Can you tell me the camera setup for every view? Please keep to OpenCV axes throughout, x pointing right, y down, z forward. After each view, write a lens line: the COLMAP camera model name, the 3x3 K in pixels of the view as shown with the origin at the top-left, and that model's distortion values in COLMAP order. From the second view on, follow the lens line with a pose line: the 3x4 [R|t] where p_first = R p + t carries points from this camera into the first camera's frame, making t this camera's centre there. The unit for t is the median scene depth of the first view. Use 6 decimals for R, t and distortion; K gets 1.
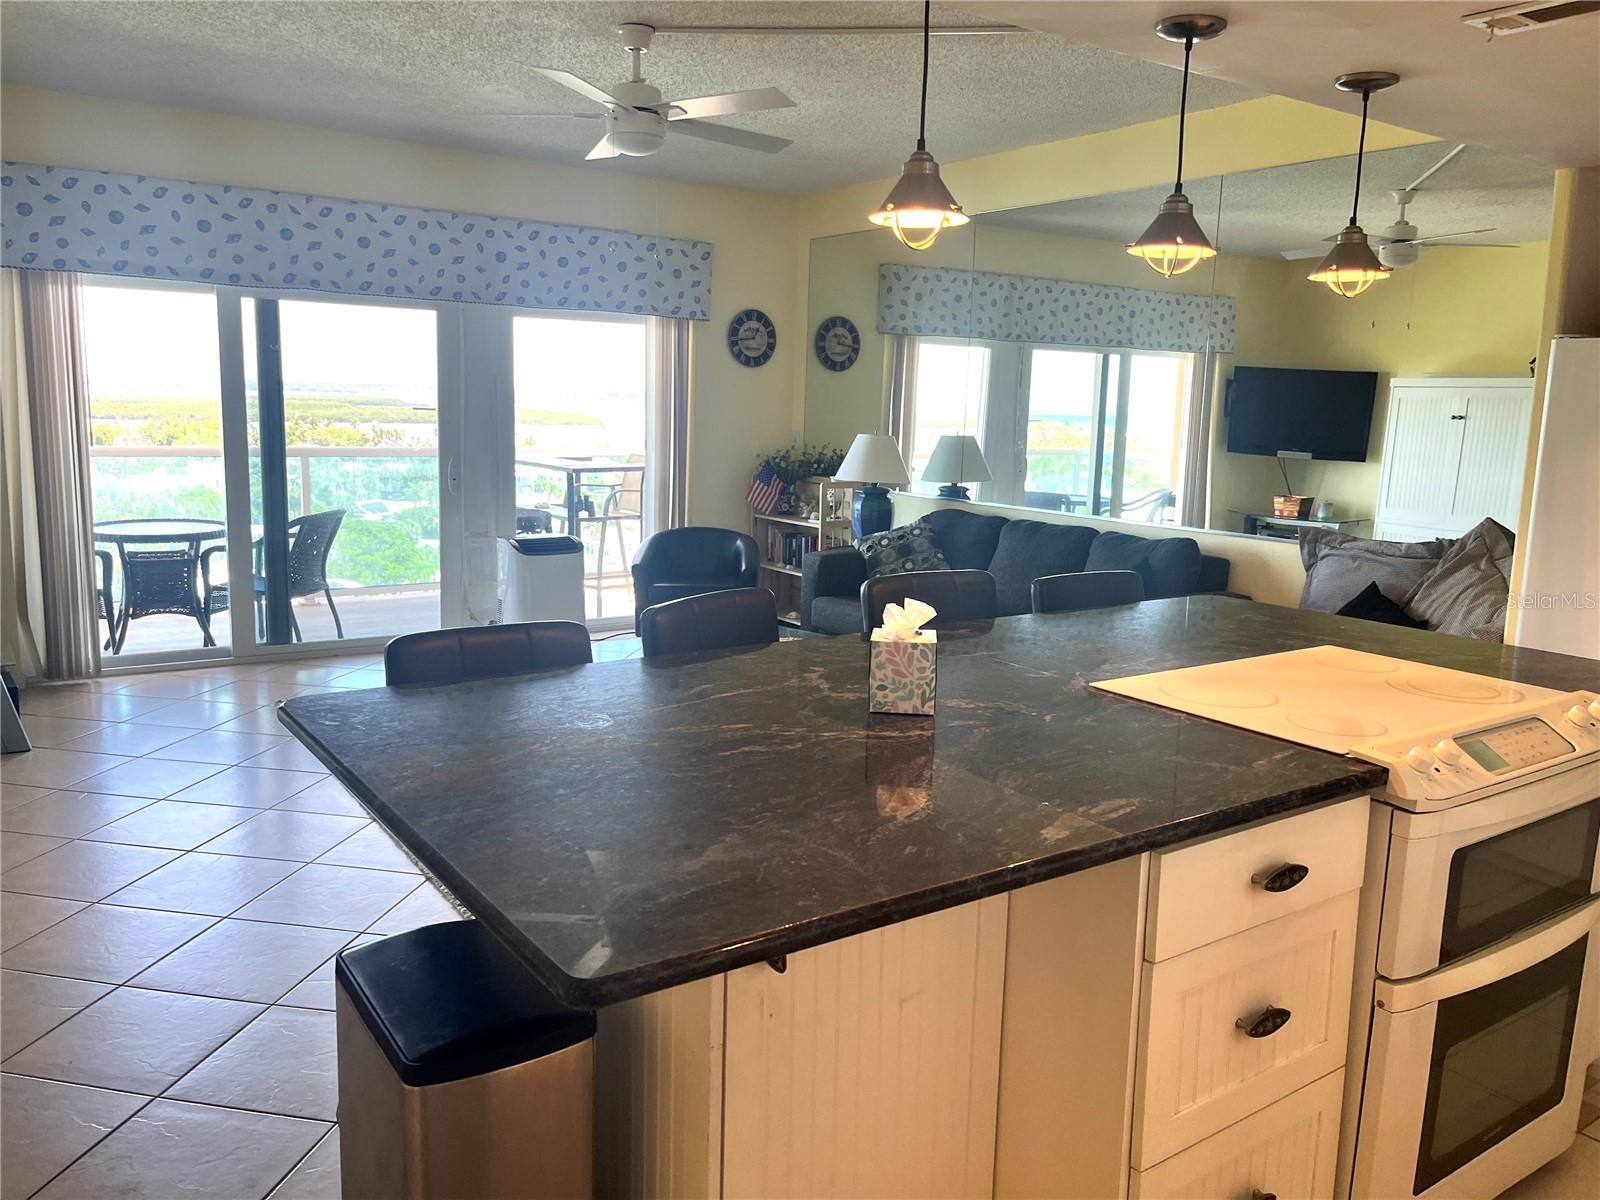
lens RADIAL K [[1217.3, 0, 794.4], [0, 1217.3, 591.9], [0, 0, 1]] dist [0.062791, -0.086551]
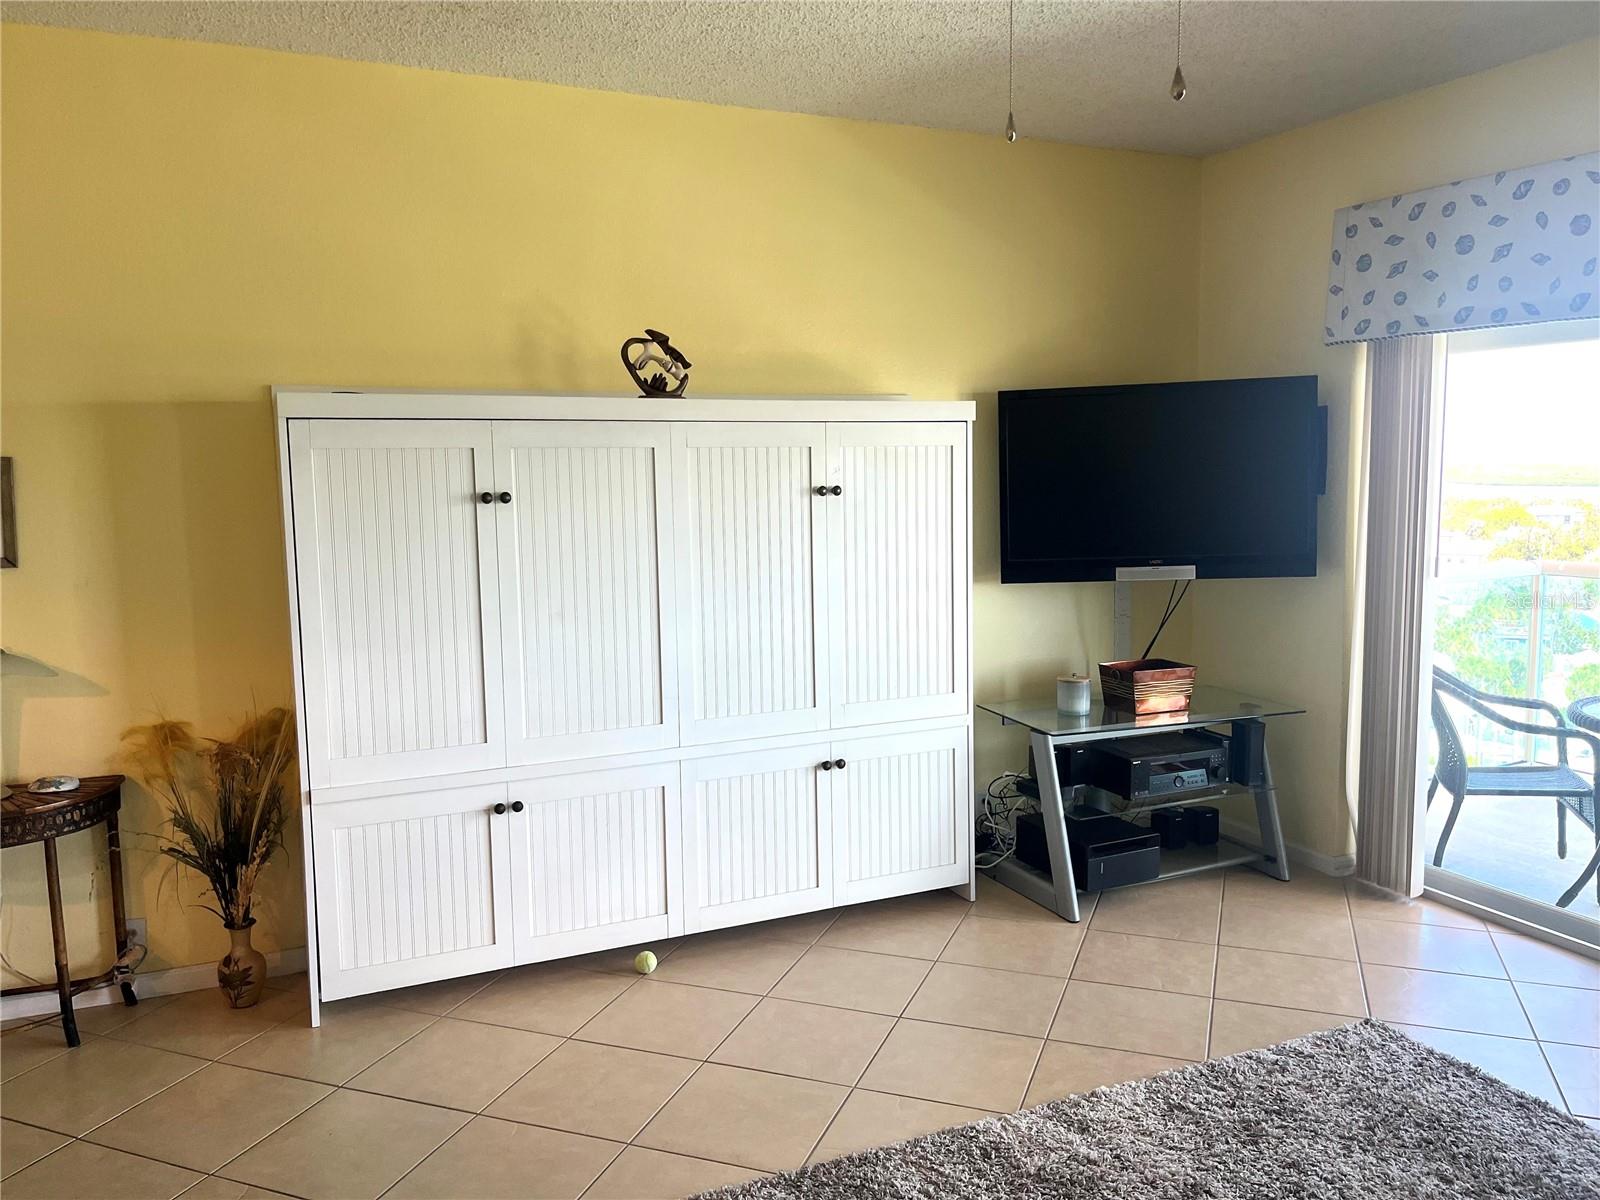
lens RADIAL K [[1217.3, 0, 810.5], [0, 1217.3, 599.3], [0, 0, 1]] dist [0.062791, -0.086551]
pose [[-0.175970, 0.082080, -0.980968, 0.160277], [-0.146552, 0.983228, 0.108558, -0.111509], [0.973425, 0.162866, -0.160989, 0.660903]]
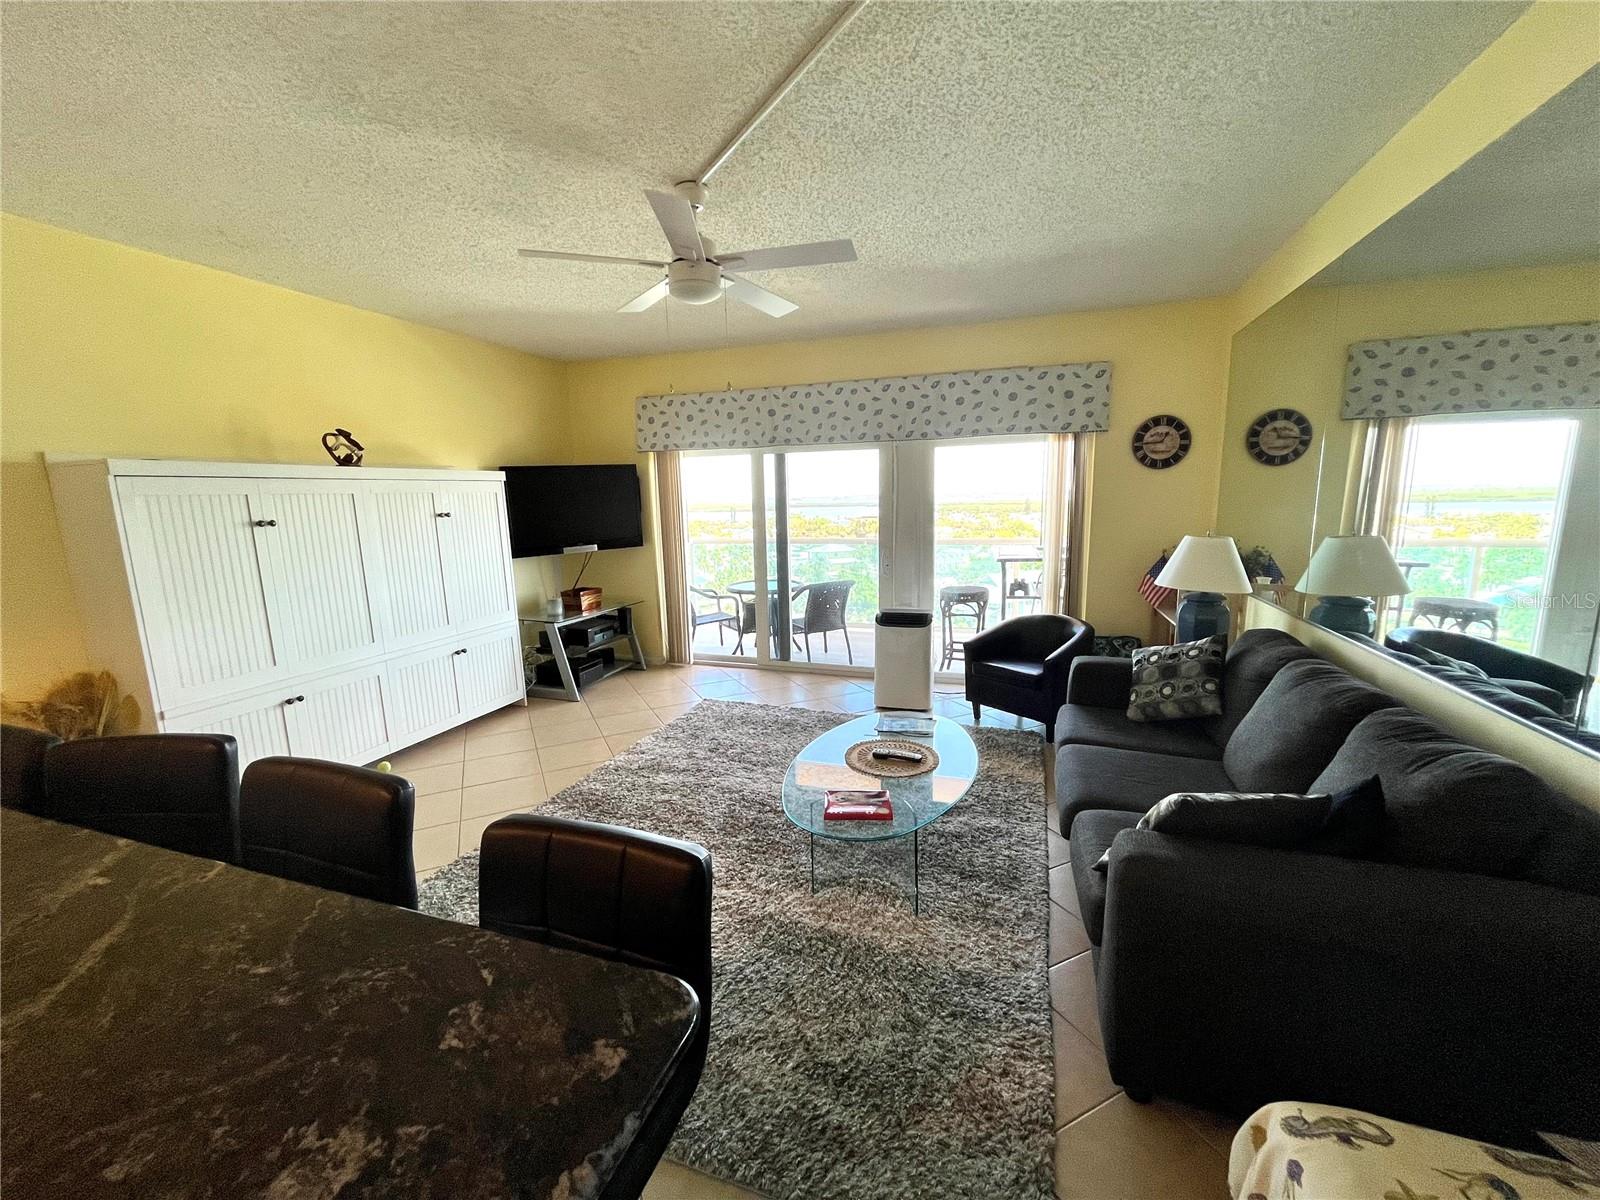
lens RADIAL K [[645.5, 0, 799.7], [0, 645.5, 603.5], [0, 0, 1]] dist [-0.001479, -0.000348]
pose [[0.589901, 0.093559, -0.802037, 0.283117], [-0.087990, 0.994798, 0.051327, -0.078512], [0.802667, 0.040293, 0.595065, 0.477801]]
